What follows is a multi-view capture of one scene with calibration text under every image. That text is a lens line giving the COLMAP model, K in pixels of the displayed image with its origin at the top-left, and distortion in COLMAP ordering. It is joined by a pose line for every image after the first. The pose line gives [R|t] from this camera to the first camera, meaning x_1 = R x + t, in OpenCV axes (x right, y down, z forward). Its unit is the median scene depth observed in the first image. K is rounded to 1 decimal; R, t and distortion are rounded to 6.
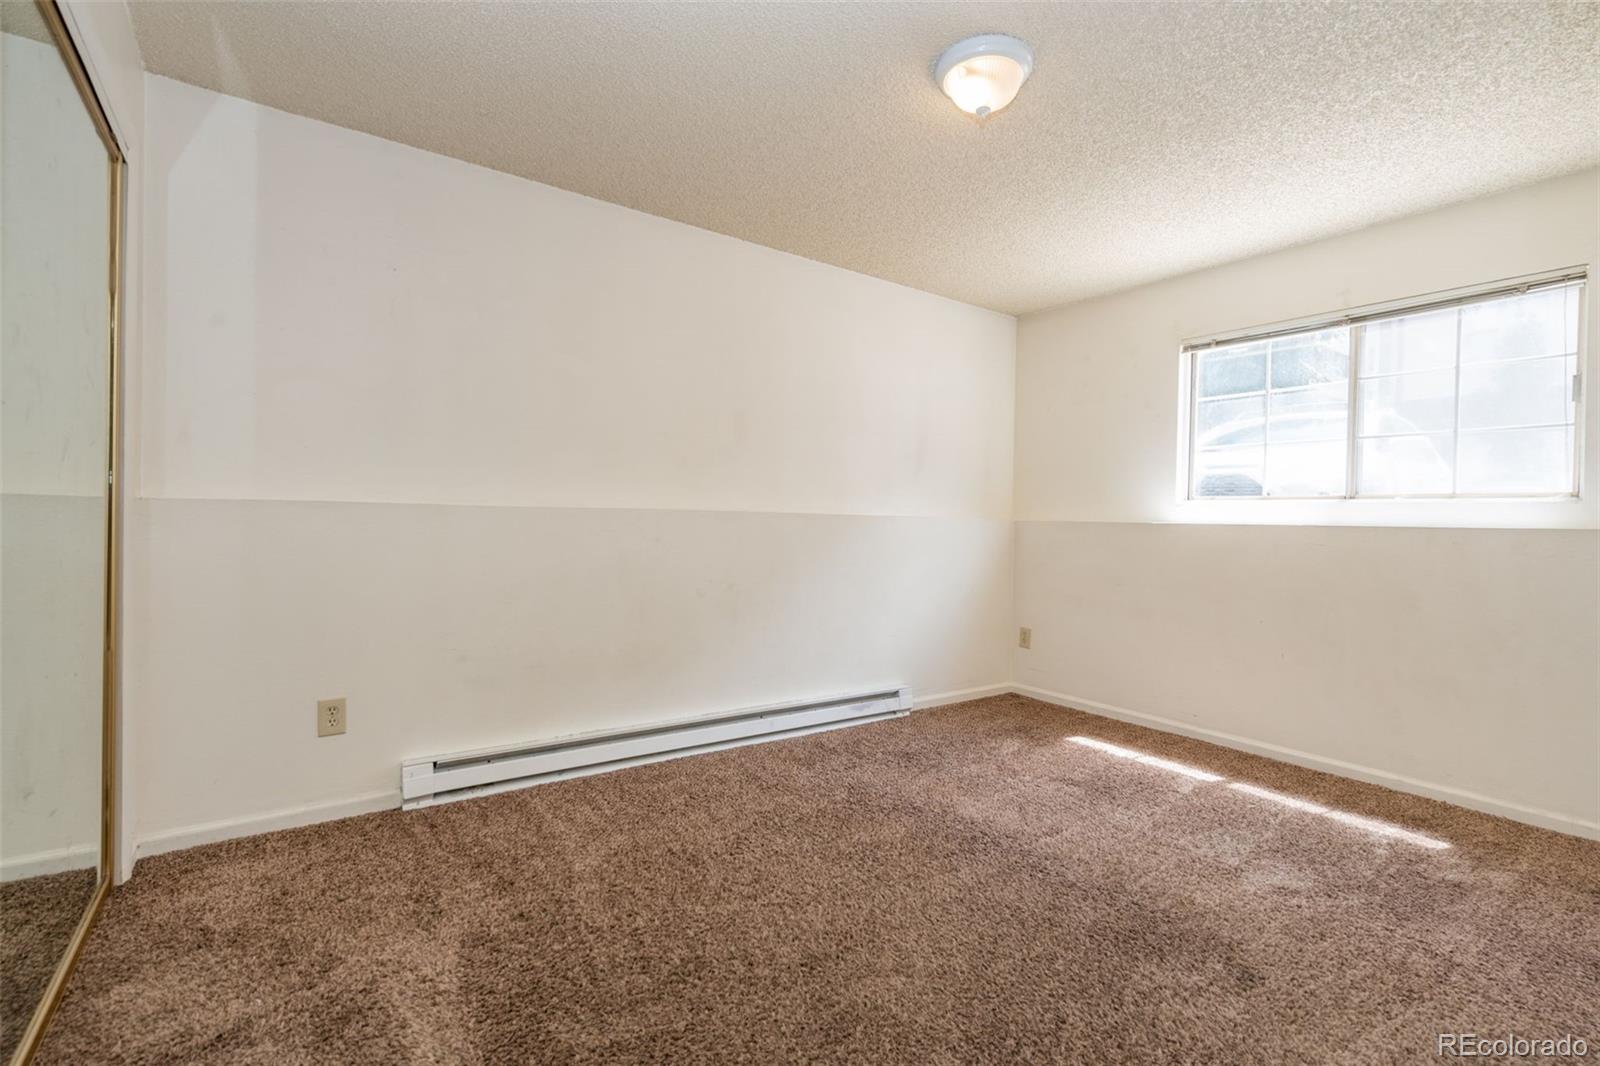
lens RADIAL K [[726.9, 0, 798.4], [0, 726.9, 528.9], [0, 0, 1]] dist [0.002030, -0.000031]
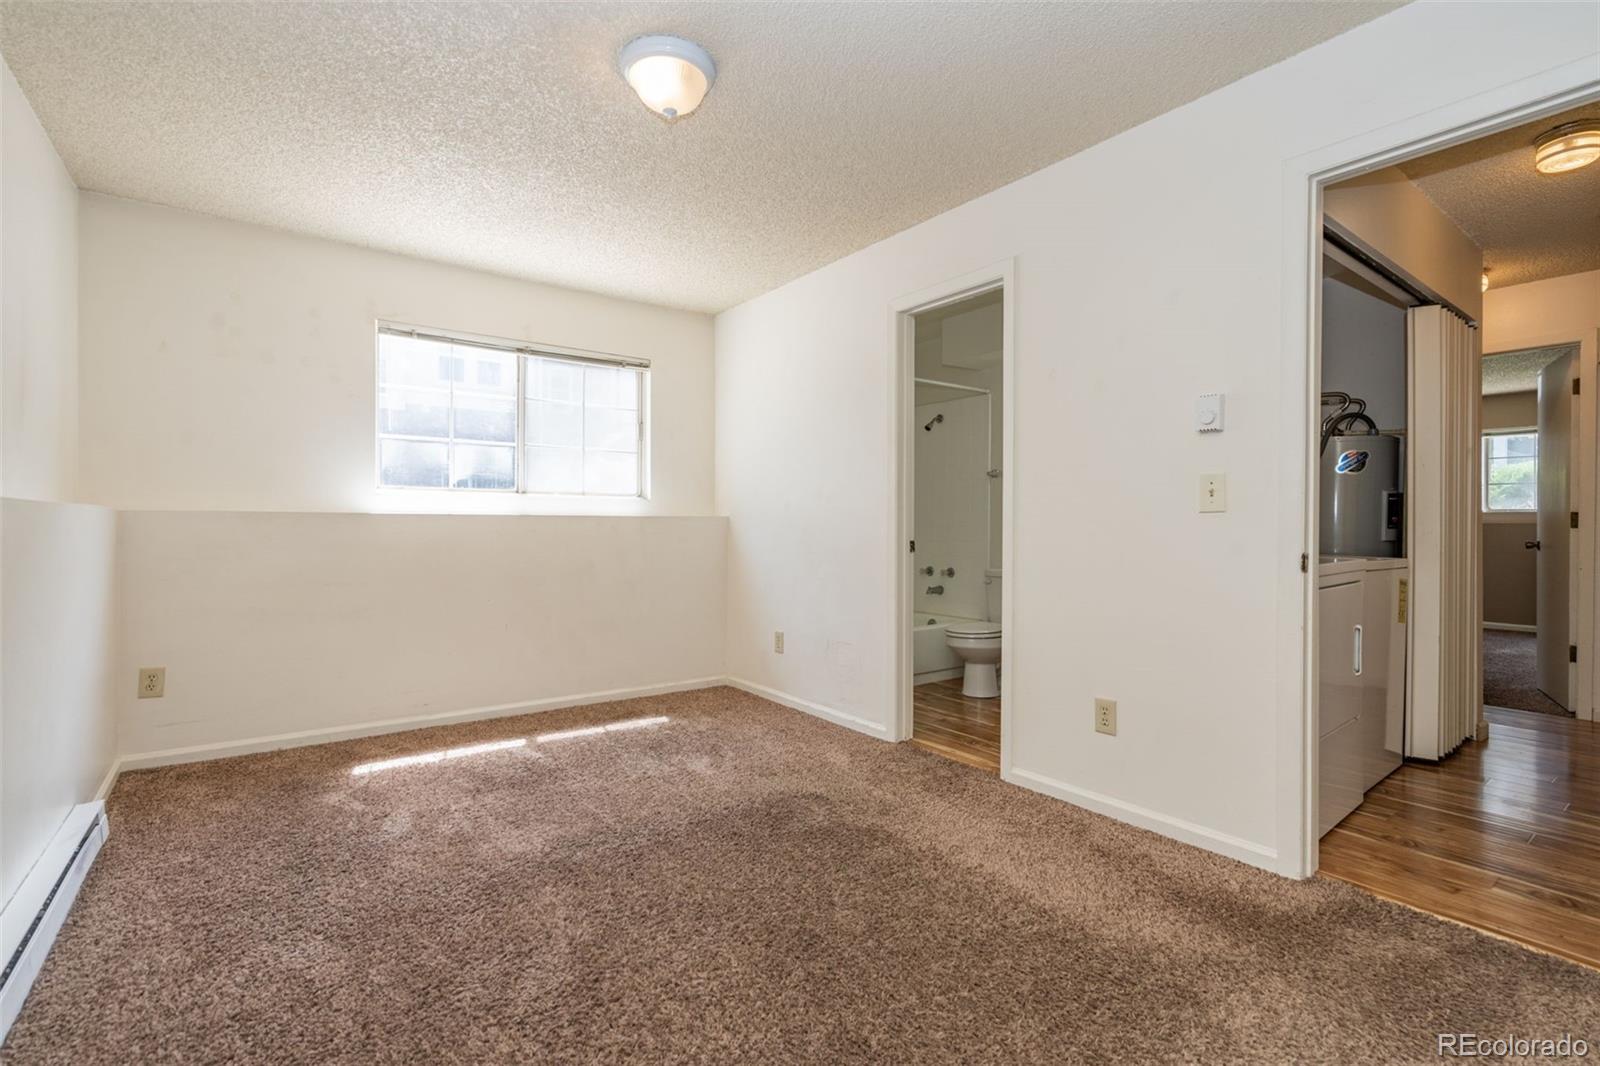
lens RADIAL K [[726.9, 0, 798.2], [0, 726.9, 525.8], [0, 0, 1]] dist [0.002030, -0.000031]
pose [[-0.016705, -0.020795, 0.999644, -0.541311], [0.008938, 0.999741, 0.020947, -0.007667], [-0.999821, 0.009285, -0.016515, 0.589279]]
